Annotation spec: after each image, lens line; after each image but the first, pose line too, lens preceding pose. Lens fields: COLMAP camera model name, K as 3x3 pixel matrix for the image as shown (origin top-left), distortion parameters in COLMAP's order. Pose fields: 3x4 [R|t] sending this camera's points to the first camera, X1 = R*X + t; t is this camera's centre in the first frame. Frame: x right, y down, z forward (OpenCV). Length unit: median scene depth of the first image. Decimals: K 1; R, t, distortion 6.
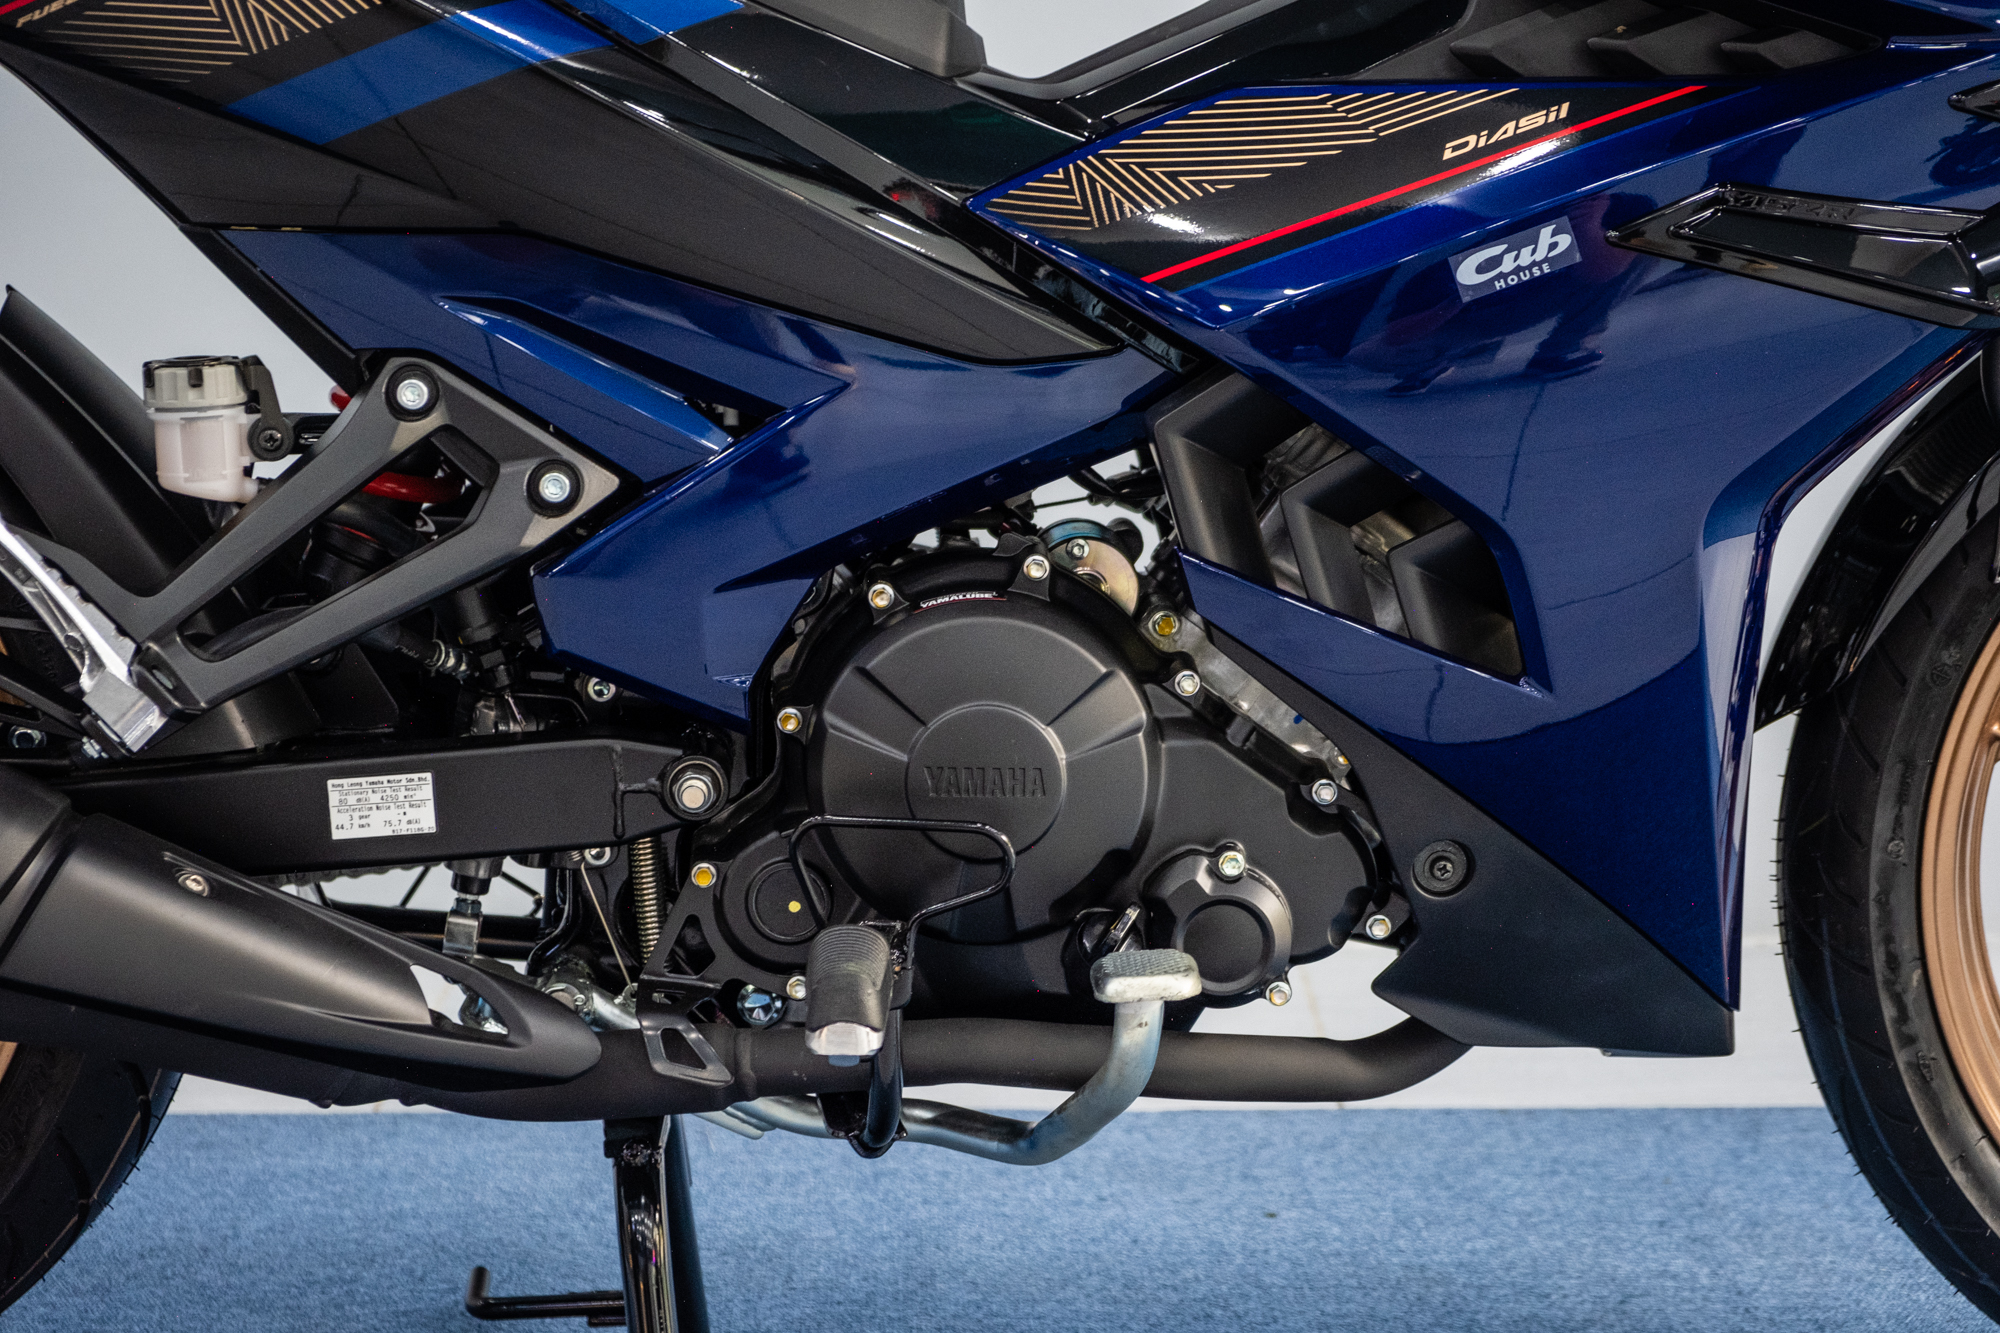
lens RADIAL K [[3989.2, 0, 1002.8], [0, 3989.2, 711.4], [0, 0, 1]] dist [-0.007256, 0.000000]
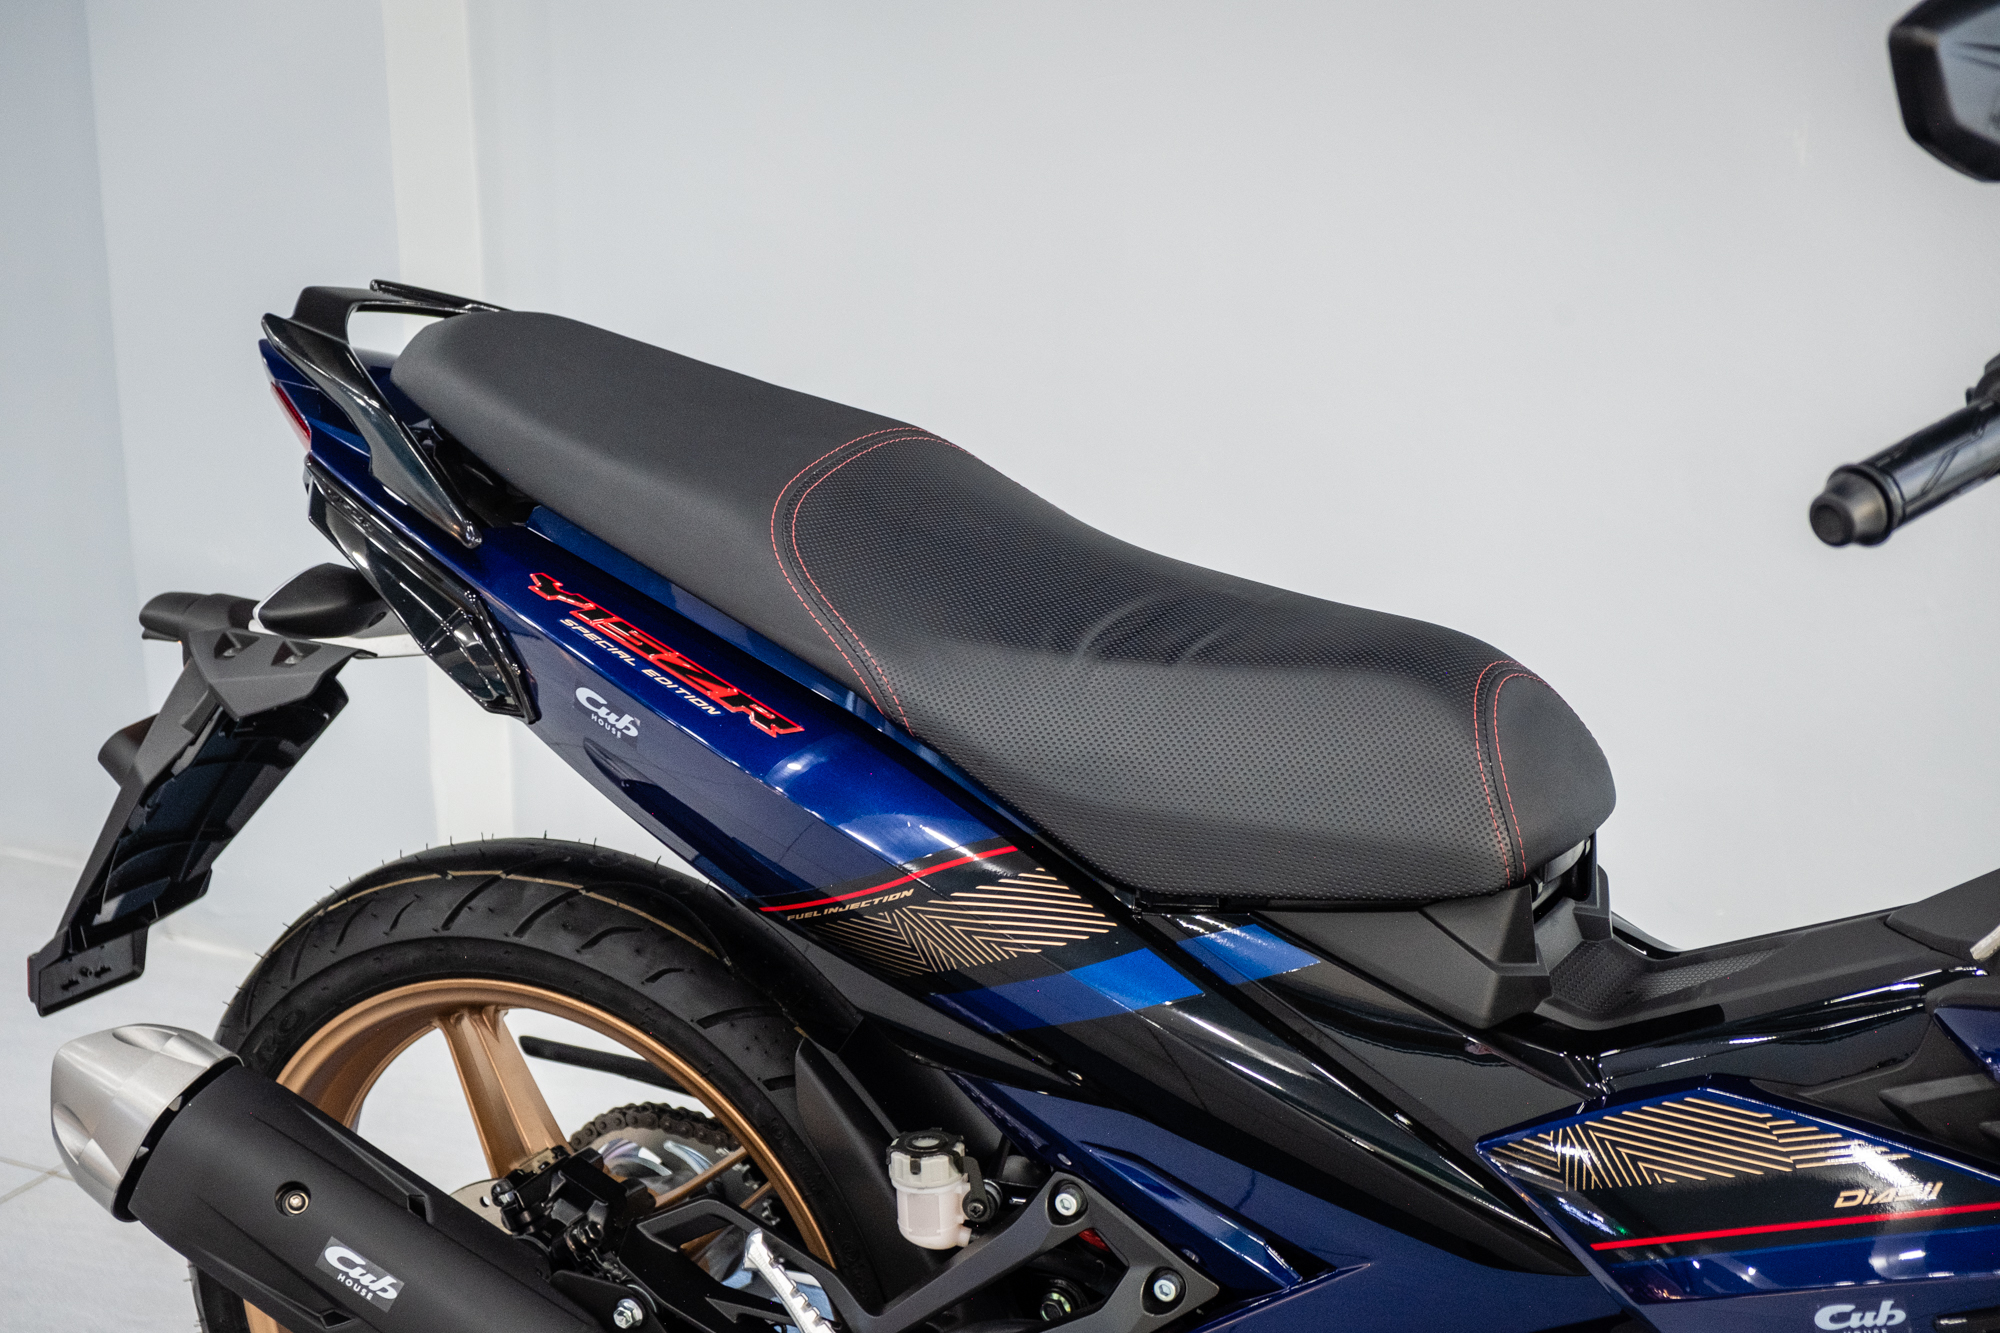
lens RADIAL K [[3989.2, 0, 1006.4], [0, 3989.2, 677.1], [0, 0, 1]] dist [-0.007256, 0.000000]
pose [[0.867182, 0.142278, -0.477233, 0.419232], [-0.074916, 0.984684, 0.157436, -0.439740], [0.492324, -0.100773, 0.864559, -0.112057]]
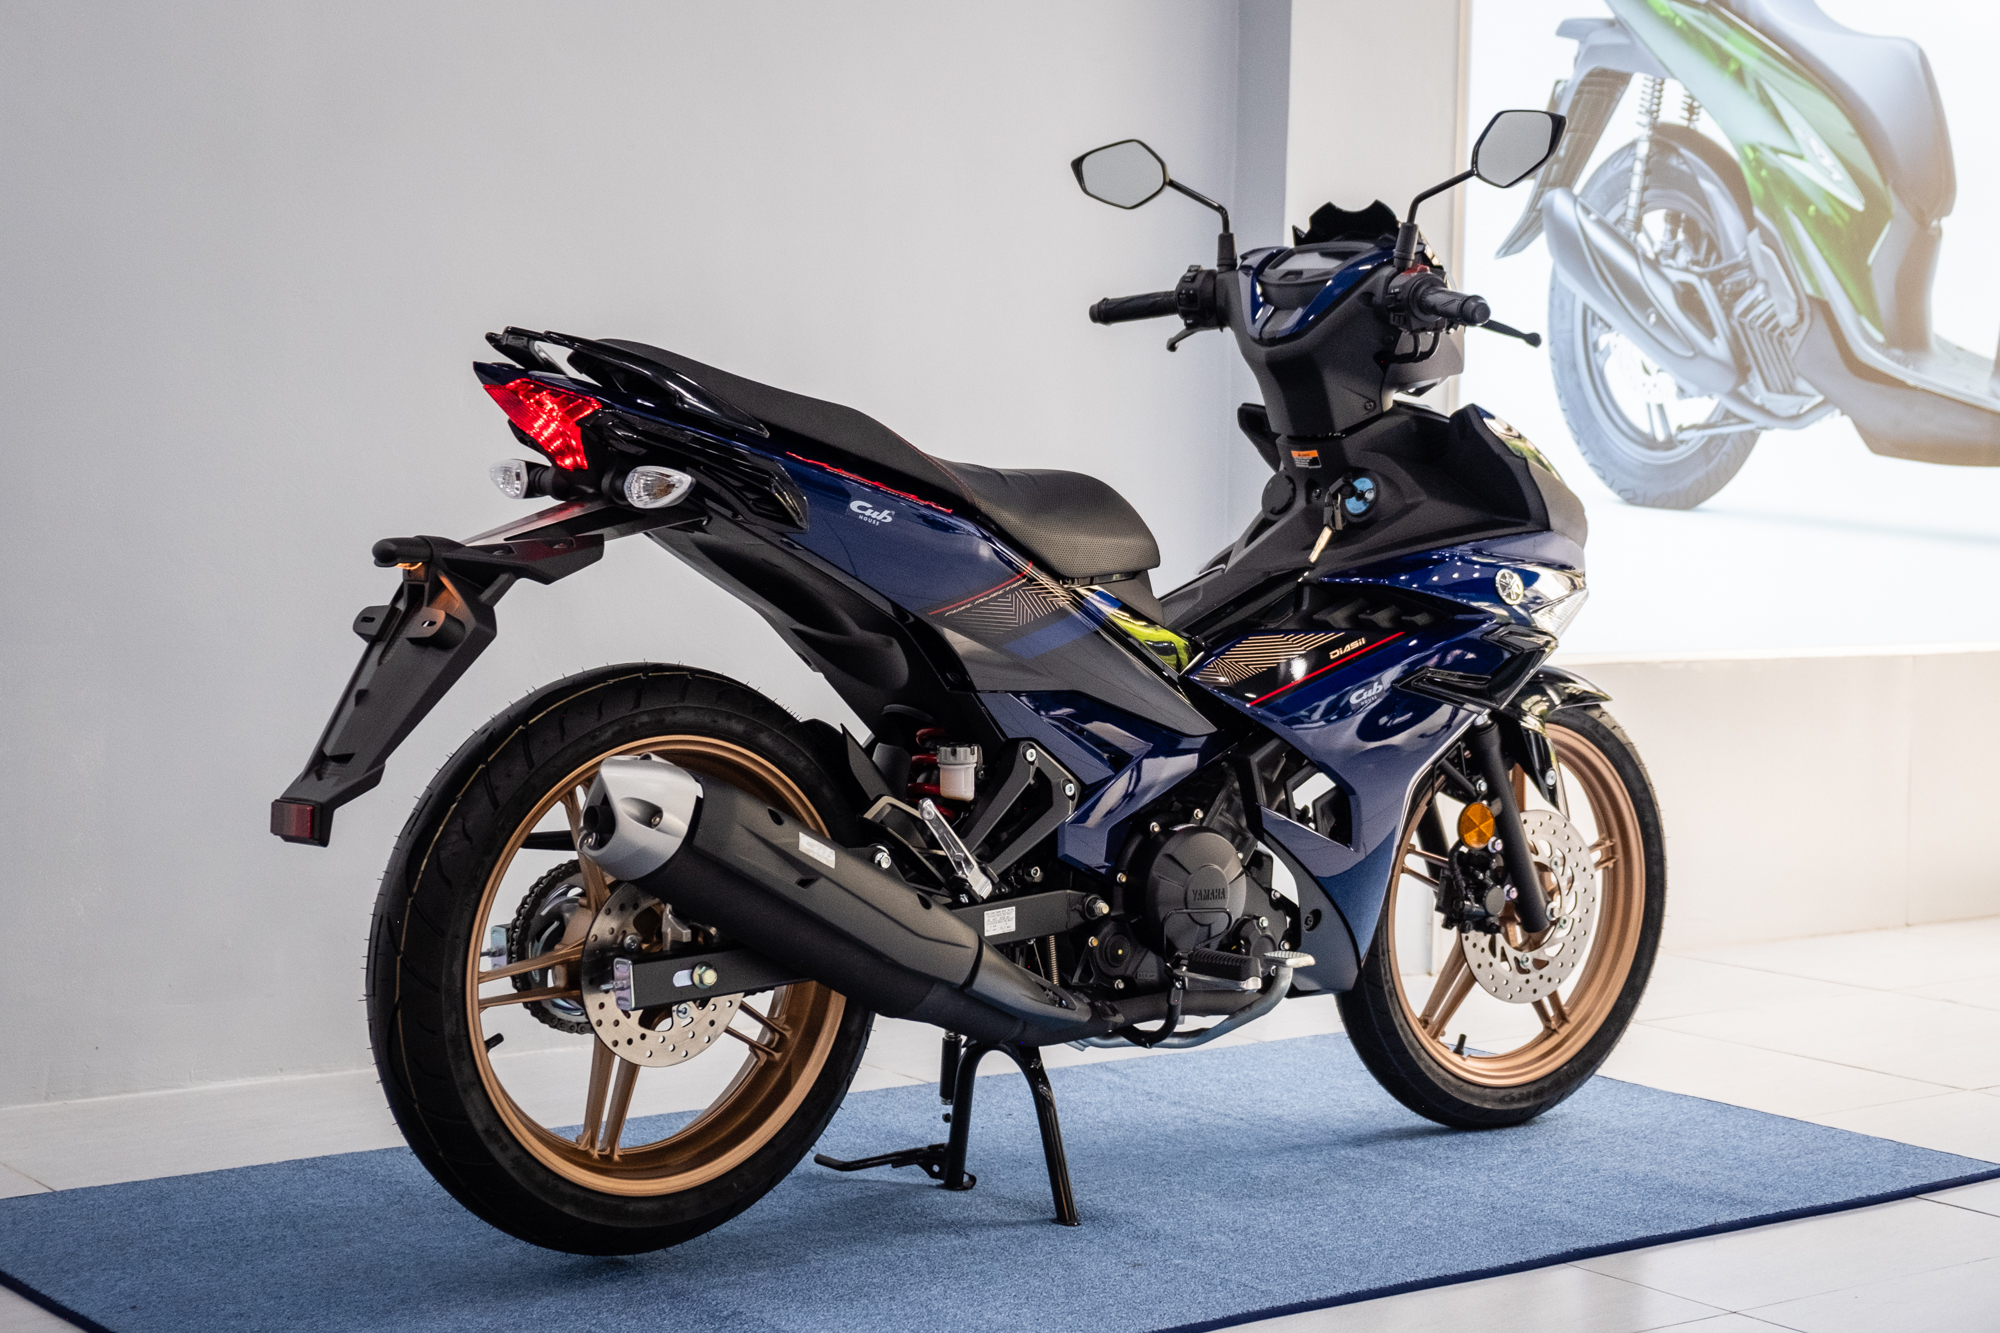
lens RADIAL K [[3276.4, 0, 1005.5], [0, 3276.4, 661.8], [0, 0, 1]] dist [-0.009467, 0.000000]
pose [[0.790375, -0.014476, 0.612452, -1.404409], [0.077711, 0.994014, -0.076792, 0.019994], [-0.607675, 0.108288, 0.786769, -0.626283]]
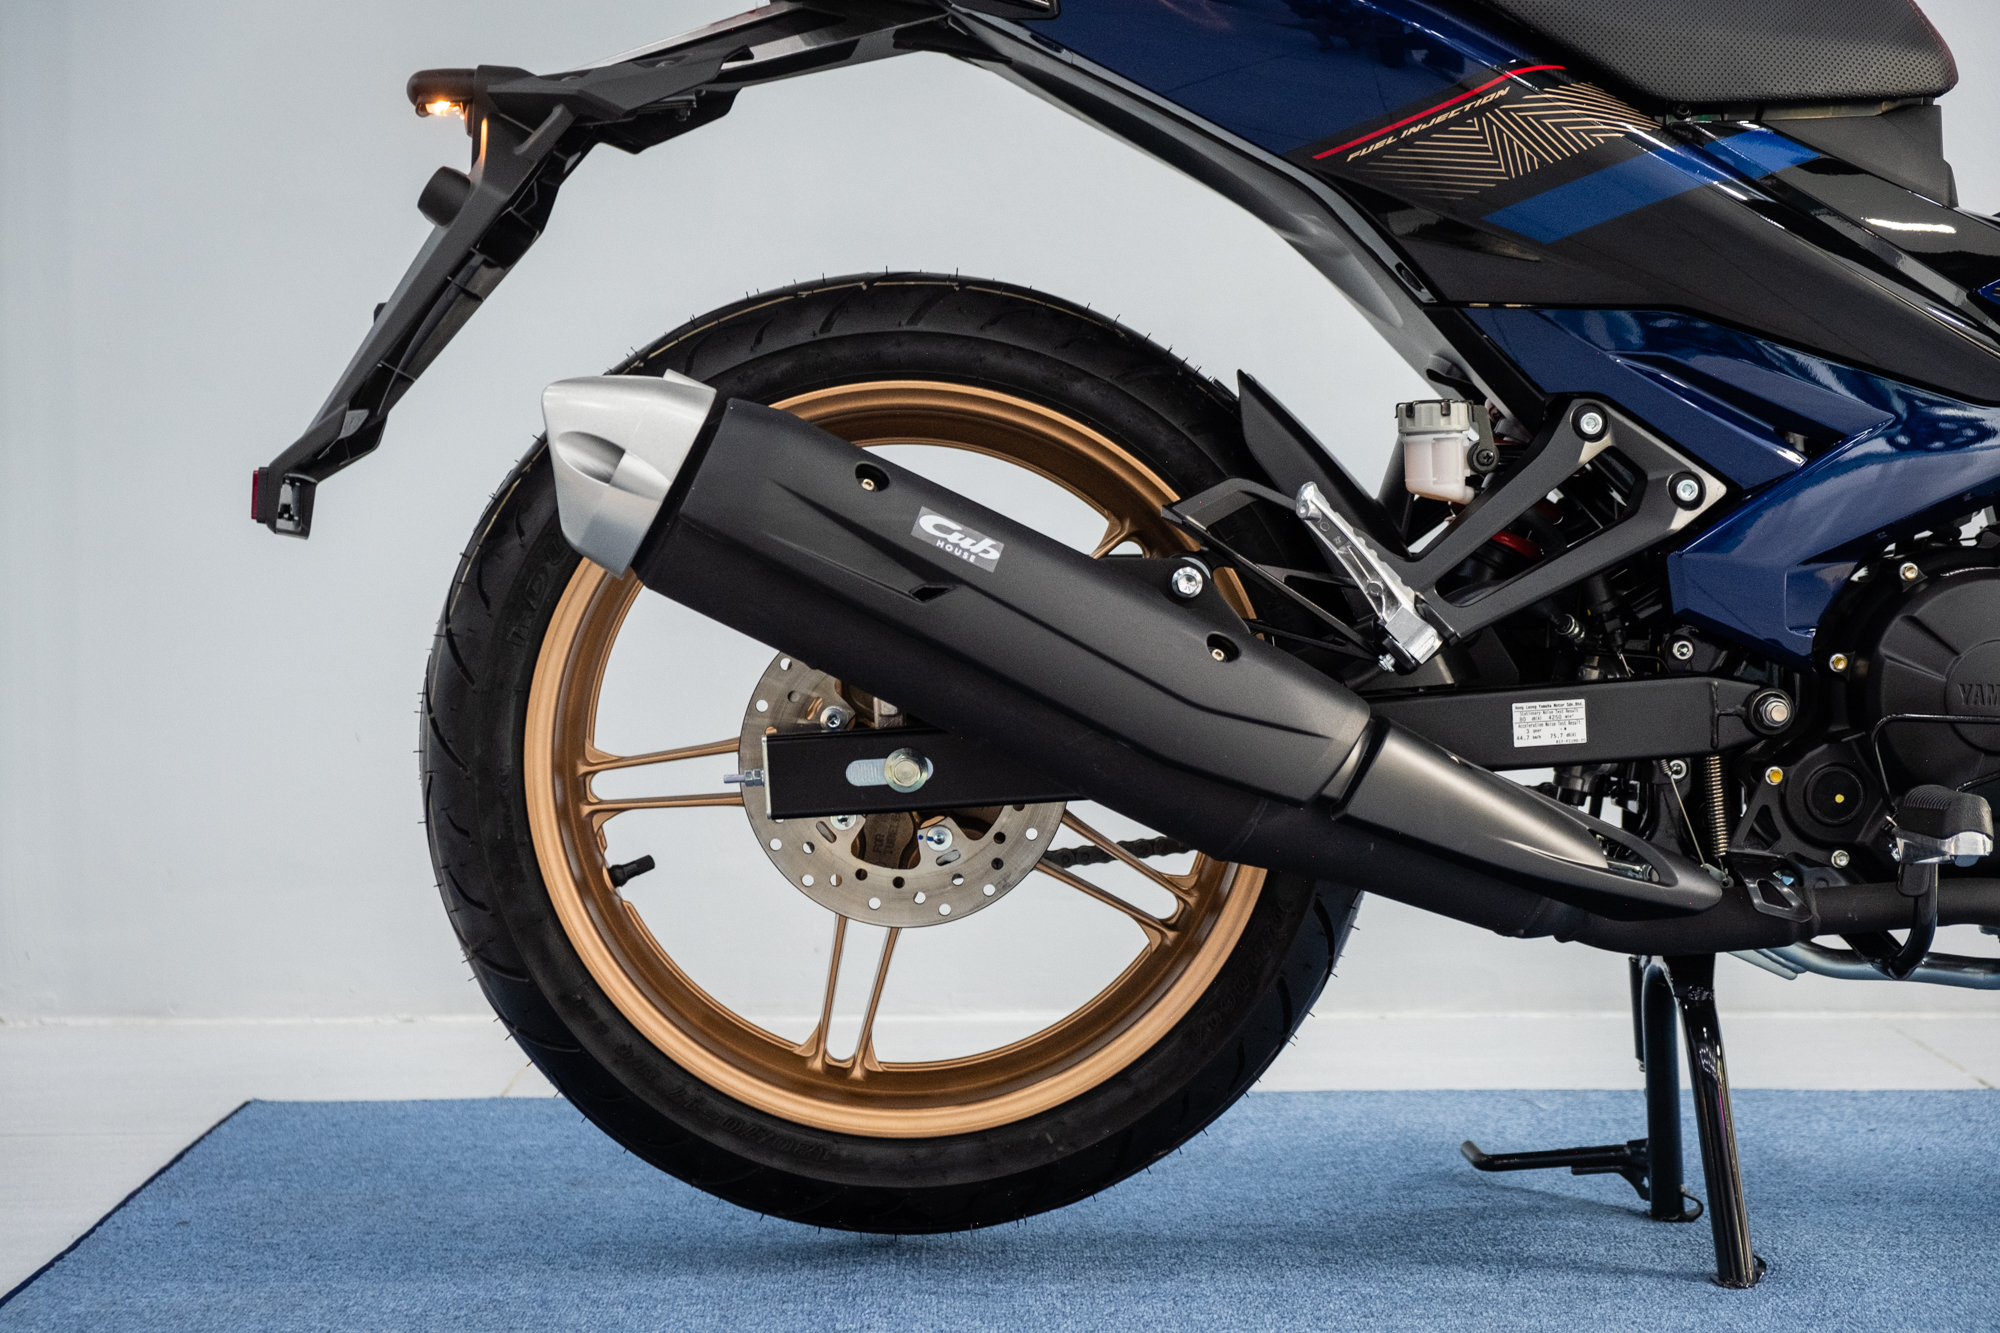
lens RADIAL K [[3597.5, 0, 988.6], [0, 3597.5, 687.3], [0, 0, 1]] dist [0.014813, 0.000000]
pose [[0.999987, -0.000735, -0.005043, -0.347064], [0.000107, 0.992366, -0.123327, 0.167352], [0.005095, 0.123325, 0.992353, -0.254727]]
